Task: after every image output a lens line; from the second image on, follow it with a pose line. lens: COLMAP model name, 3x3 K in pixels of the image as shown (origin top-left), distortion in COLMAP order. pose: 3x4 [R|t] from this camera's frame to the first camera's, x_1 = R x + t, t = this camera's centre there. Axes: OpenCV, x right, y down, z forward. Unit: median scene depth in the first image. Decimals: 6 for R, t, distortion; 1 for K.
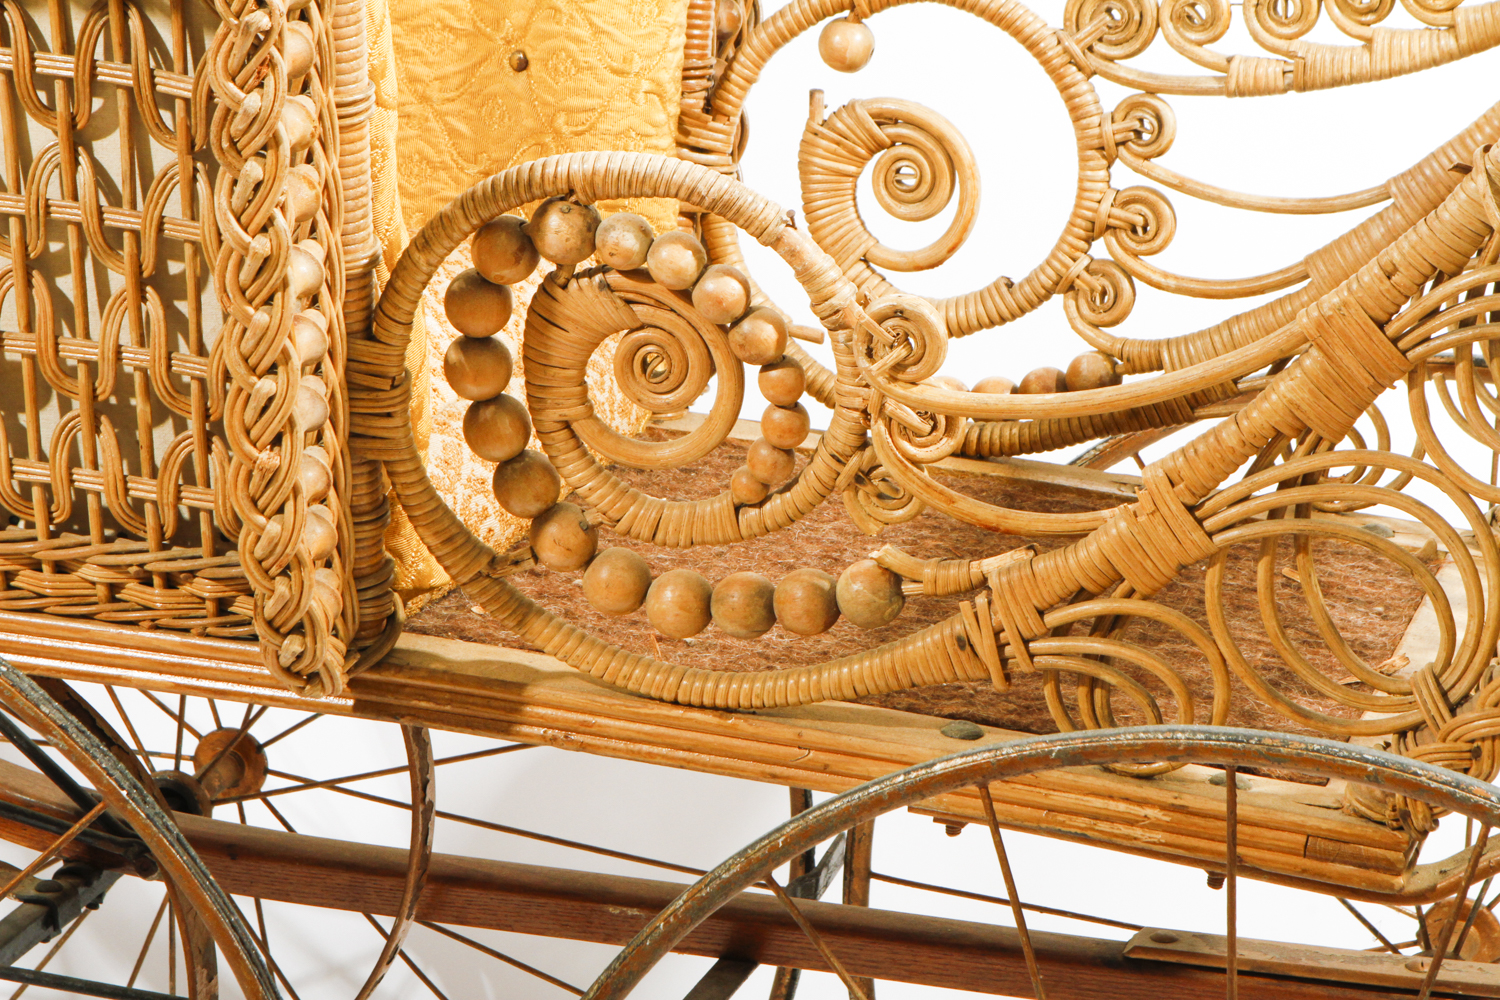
lens RADIAL K [[4850.0, 0, 750.0], [0, 4850.0, 500.0], [0, 0, 1]] dist [0.235188, 0.046420]
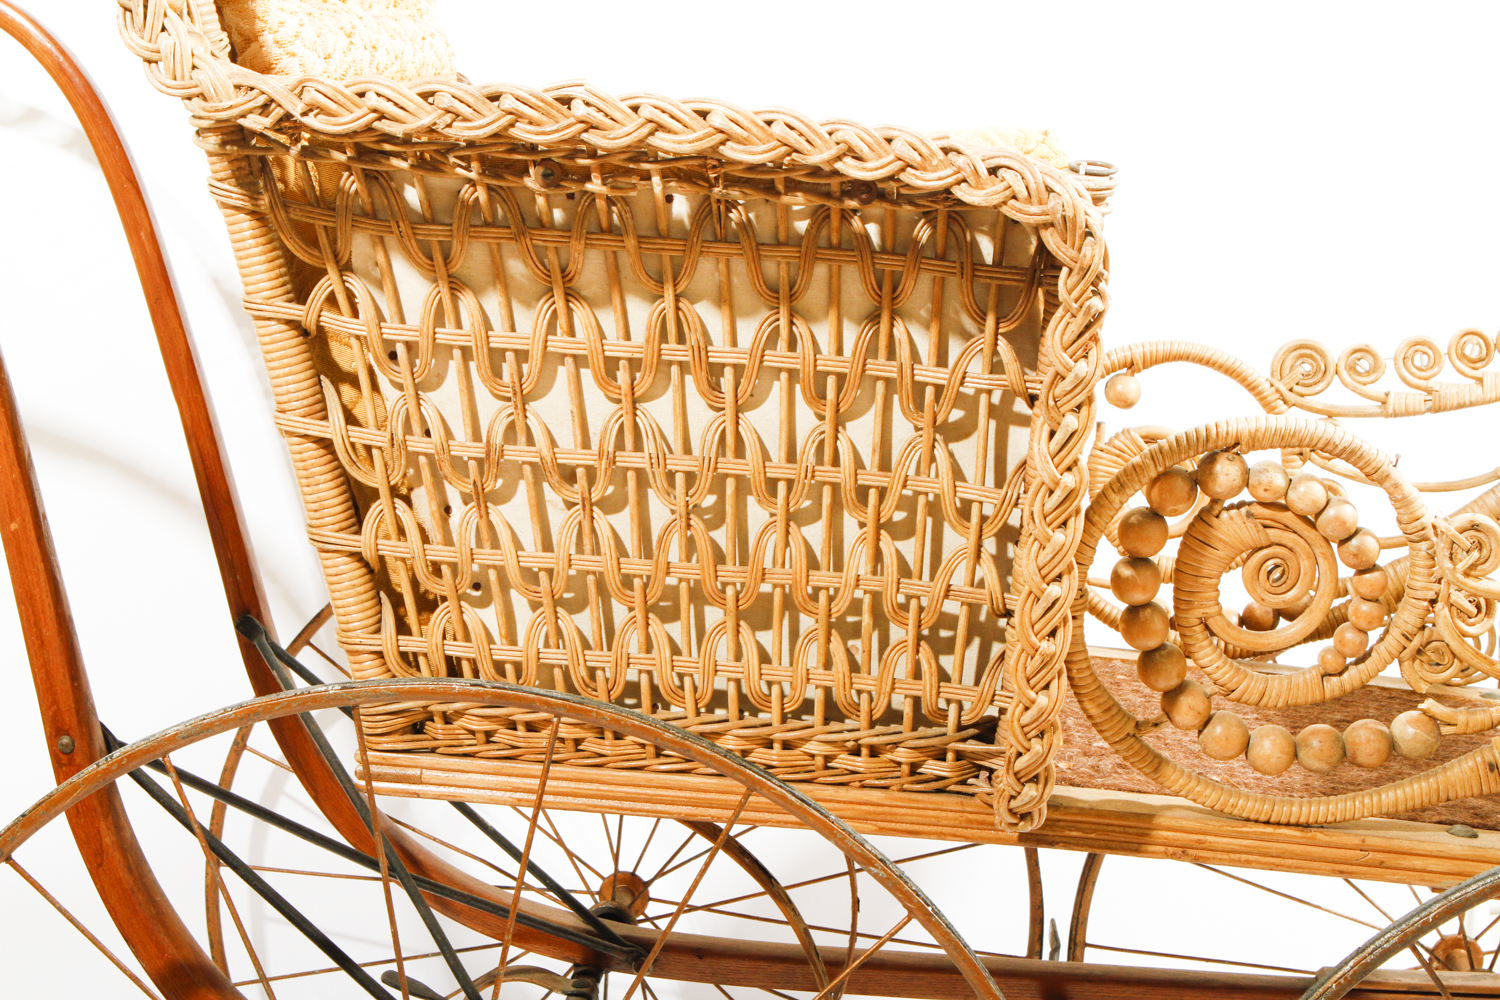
lens RADIAL K [[2371.8, 0, 750.0], [0, 2371.8, 500.0], [0, 0, 1]] dist [-0.033604, -0.136236]
pose [[0.978899, -0.018776, 0.203481, -0.293812], [0.040739, 0.993712, -0.104292, 0.014943], [-0.200244, 0.110381, 0.973508, 0.368455]]
